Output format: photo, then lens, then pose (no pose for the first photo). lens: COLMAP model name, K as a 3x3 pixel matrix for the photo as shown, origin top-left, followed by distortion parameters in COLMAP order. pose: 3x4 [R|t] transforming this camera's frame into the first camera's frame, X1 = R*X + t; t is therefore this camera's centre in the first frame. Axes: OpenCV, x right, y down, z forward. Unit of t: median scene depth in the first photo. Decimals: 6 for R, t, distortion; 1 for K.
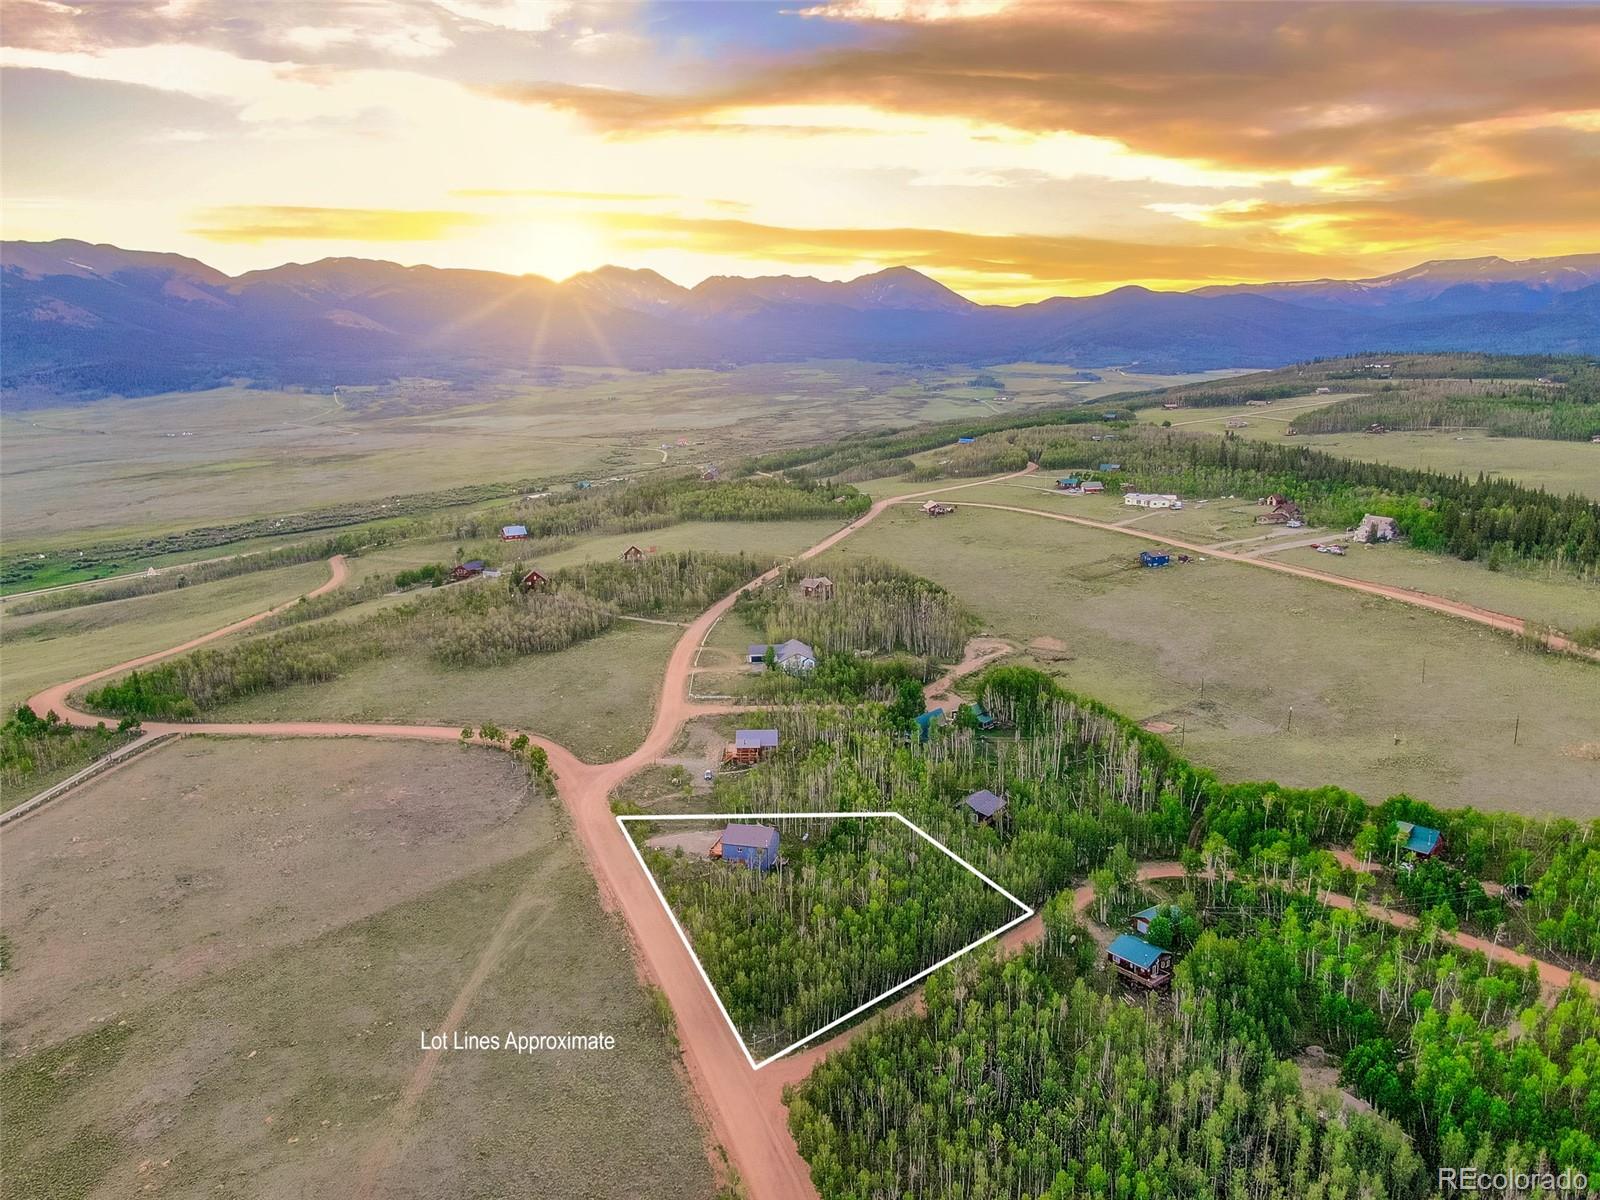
lens RADIAL K [[1153.7, 0, 800.8], [0, 1153.7, 611.4], [0, 0, 1]] dist [-0.016198, 0.040069]
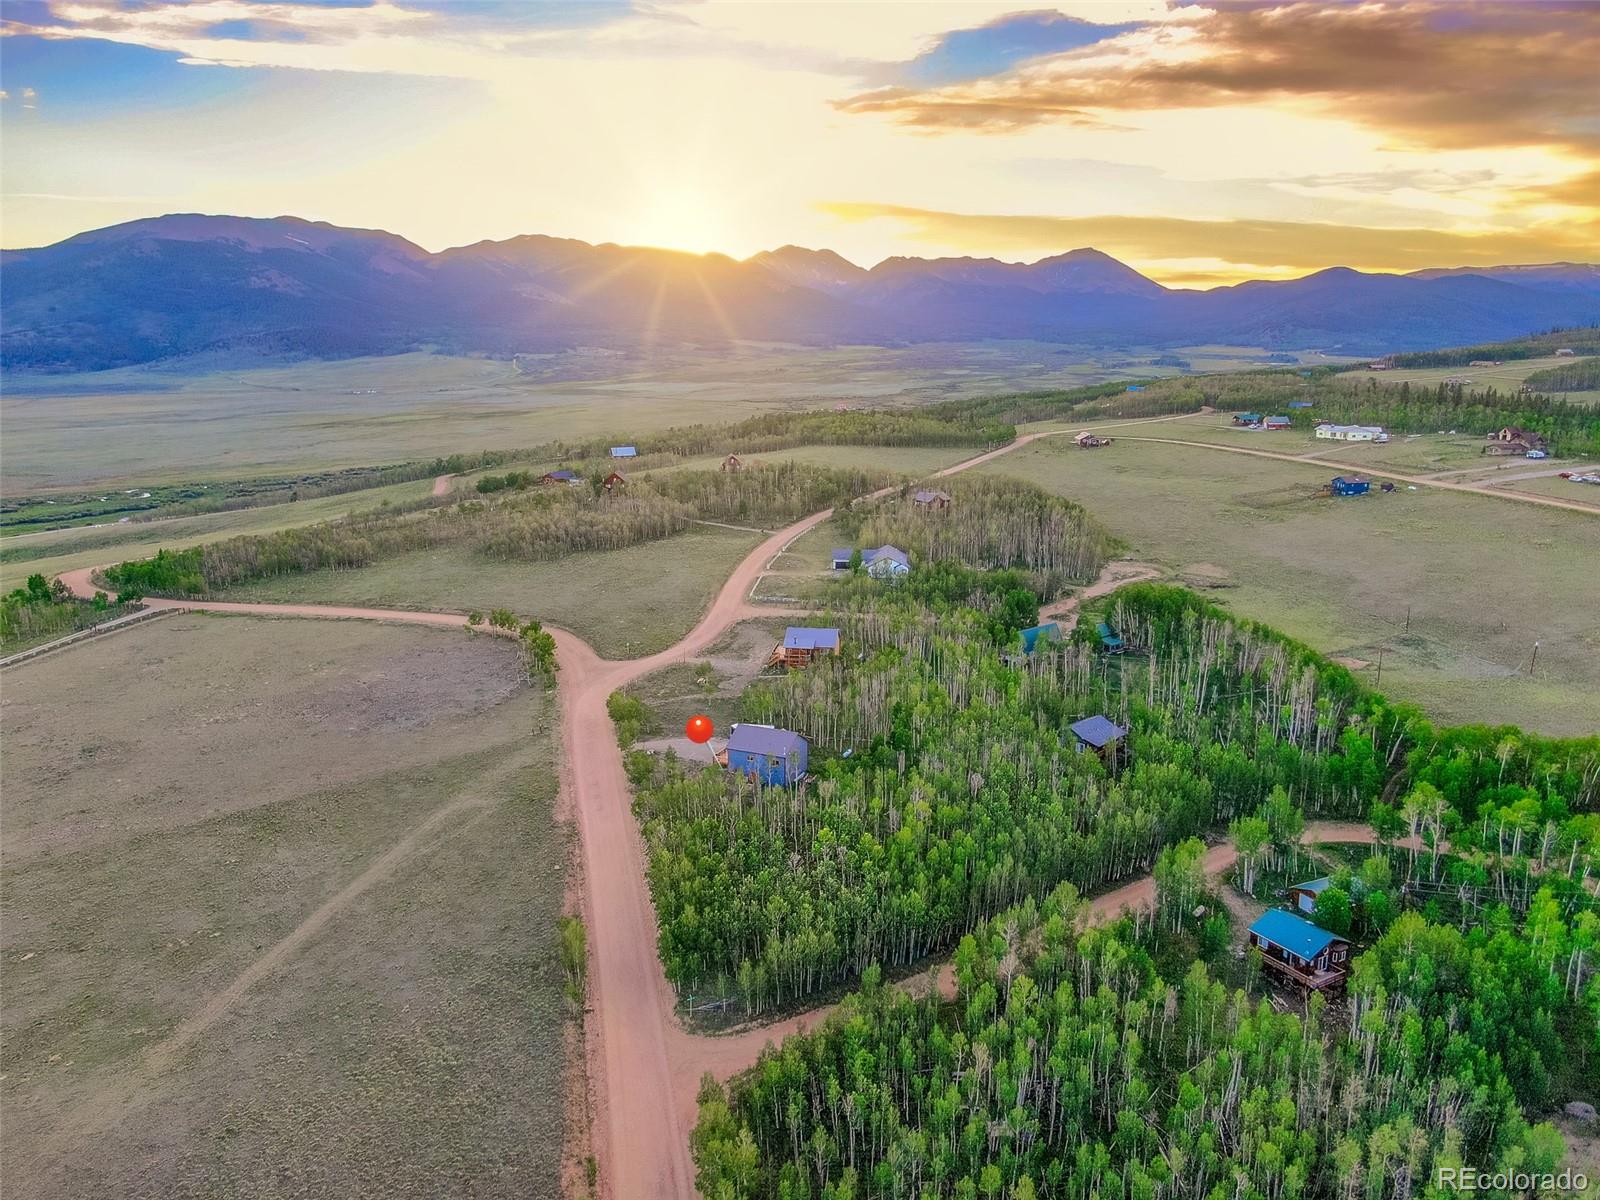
lens RADIAL K [[1153.7, 0, 800.8], [0, 1153.7, 611.4], [0, 0, 1]] dist [-0.016198, 0.040069]
pose [[0.988571, 0.049291, -0.142469, 0.047855], [-0.047611, 0.998751, 0.015178, 0.056899], [0.143039, -0.008222, 0.989683, 0.151411]]
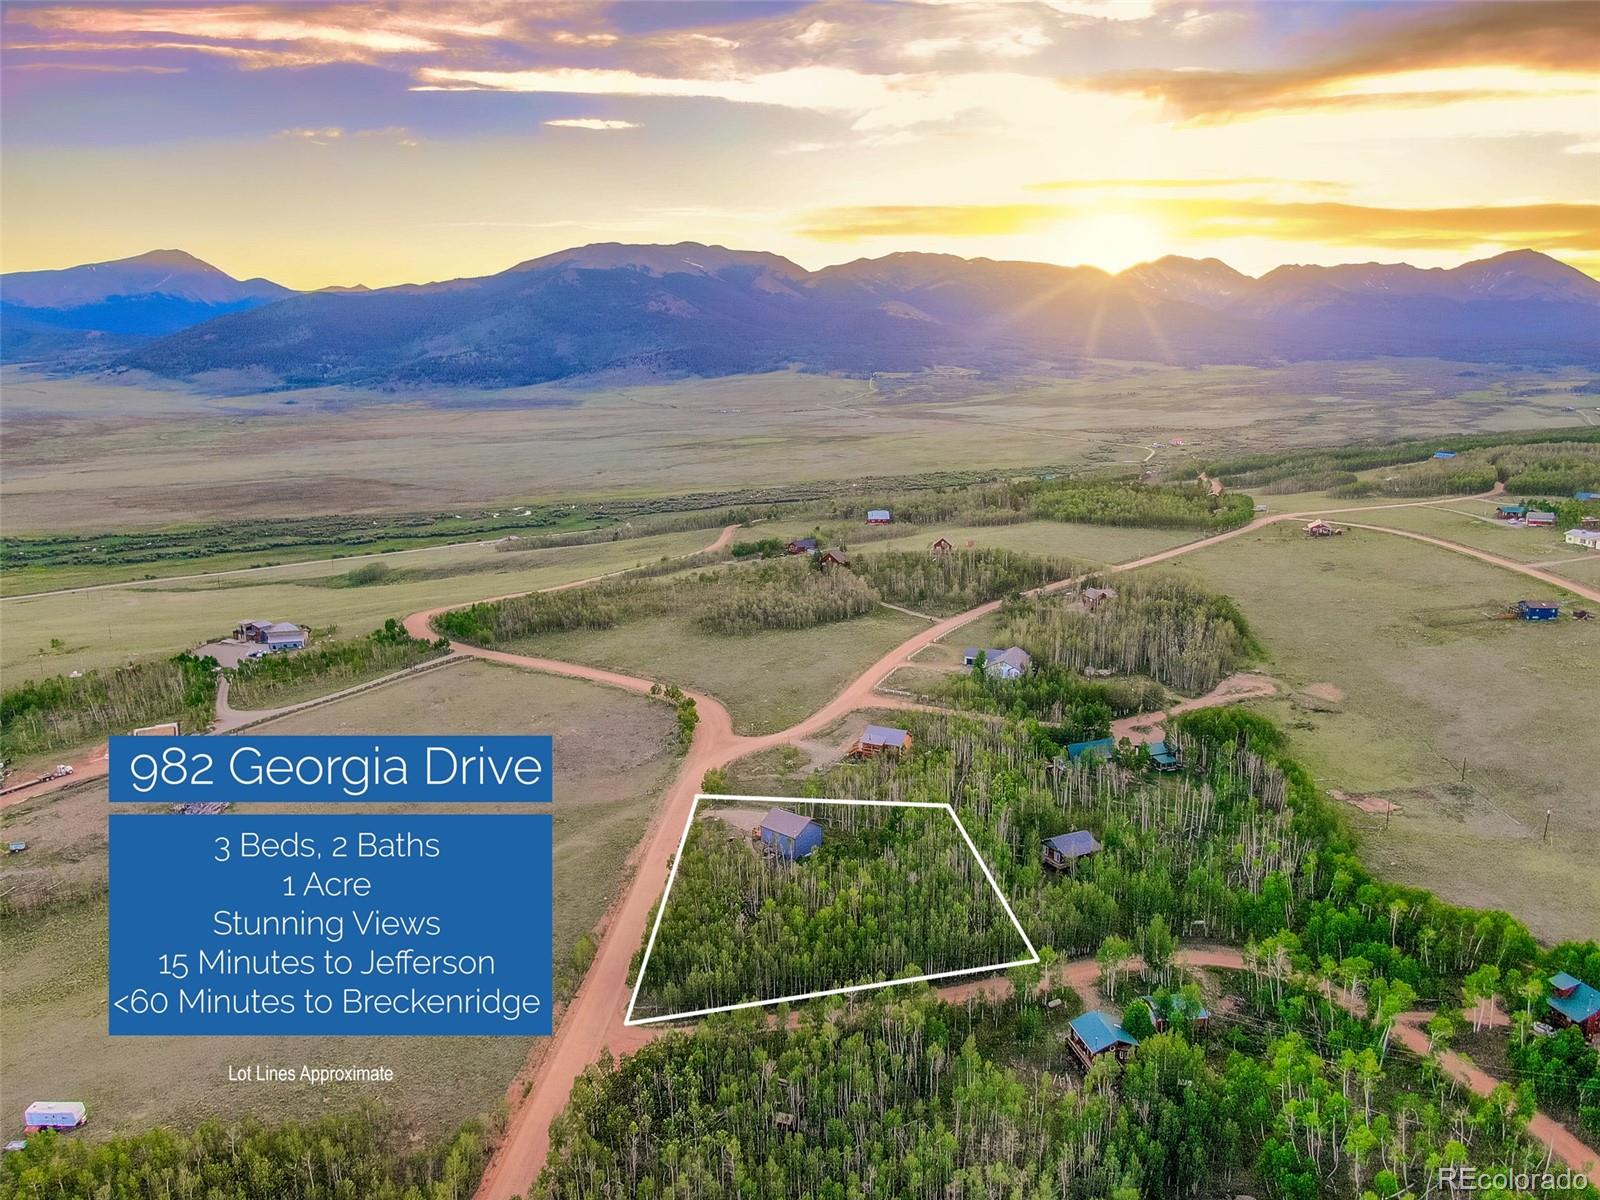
lens RADIAL K [[1153.7, 0, 800.8], [0, 1153.7, 611.4], [0, 0, 1]] dist [-0.016198, 0.040069]
pose [[0.894264, 0.116352, -0.432150, 0.224353], [-0.113375, 0.993012, 0.032746, -0.014975], [0.432940, 0.019711, 0.901207, 0.050844]]
